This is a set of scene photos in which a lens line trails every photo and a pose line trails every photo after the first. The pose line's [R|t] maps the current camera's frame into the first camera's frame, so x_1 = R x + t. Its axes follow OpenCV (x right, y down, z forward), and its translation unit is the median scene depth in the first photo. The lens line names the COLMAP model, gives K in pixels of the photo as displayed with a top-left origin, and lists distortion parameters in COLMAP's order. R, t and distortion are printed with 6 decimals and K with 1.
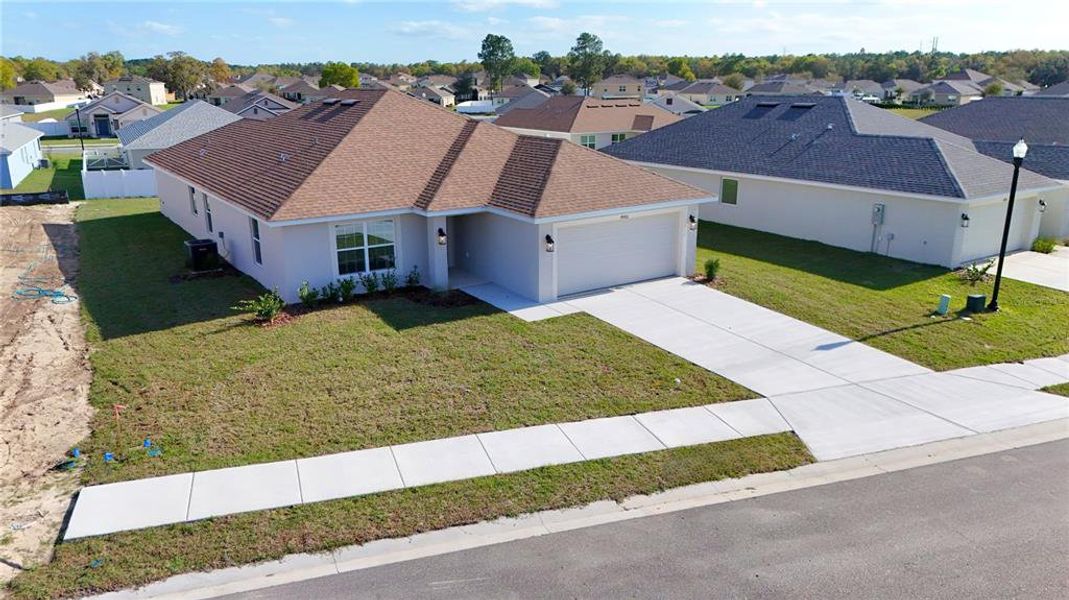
lens RADIAL K [[785.4, 0, 535.8], [0, 785.4, 279.0], [0, 0, 1]] dist [0.112469, -0.147337]
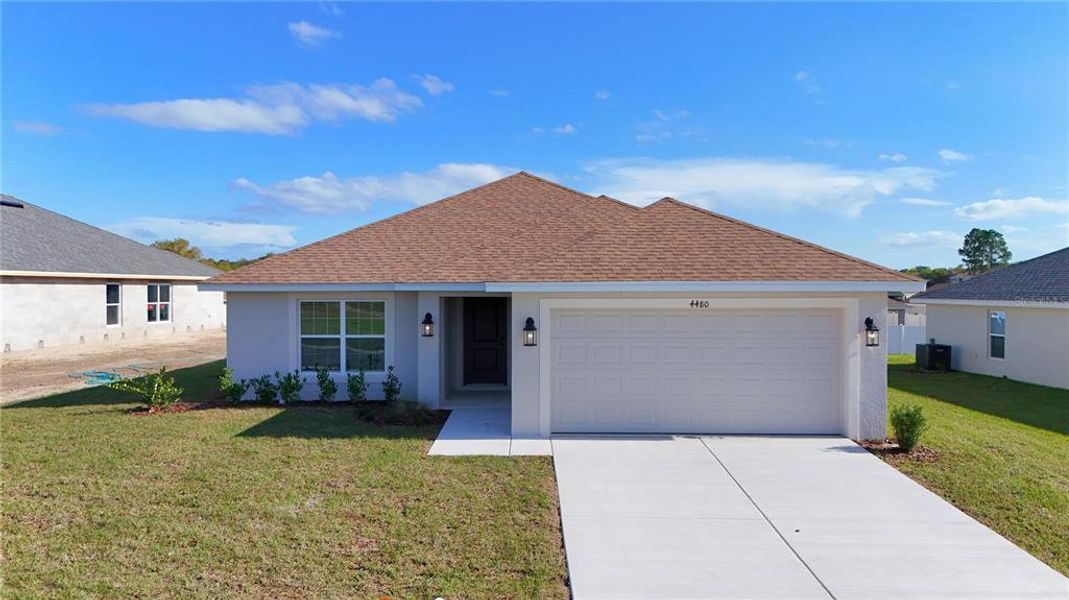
lens RADIAL K [[785.4, 0, 535.8], [0, 785.4, 279.0], [0, 0, 1]] dist [0.112469, -0.147337]
pose [[0.832394, -0.003523, -0.554173, 0.331027], [-0.139548, 0.966425, -0.215750, 0.040092], [0.536327, 0.256923, 0.803955, 0.502950]]
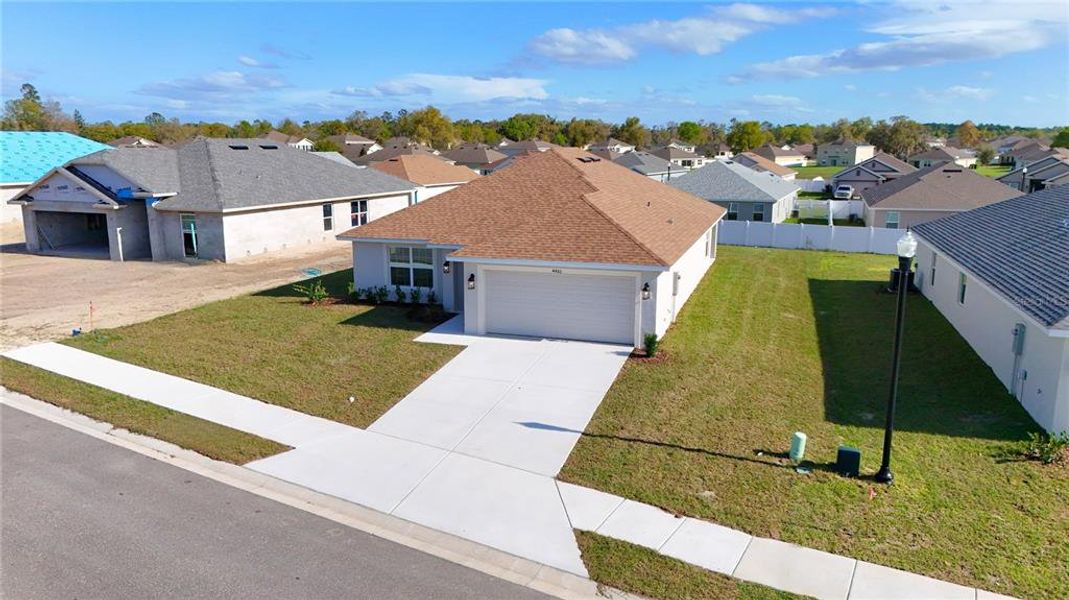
lens RADIAL K [[785.4, 0, 535.8], [0, 785.4, 279.0], [0, 0, 1]] dist [0.112469, -0.147337]
pose [[0.623282, 0.137552, -0.769805, 0.896673], [-0.195815, 0.980499, 0.016656, -0.081984], [0.757084, 0.140358, 0.638062, 0.342463]]
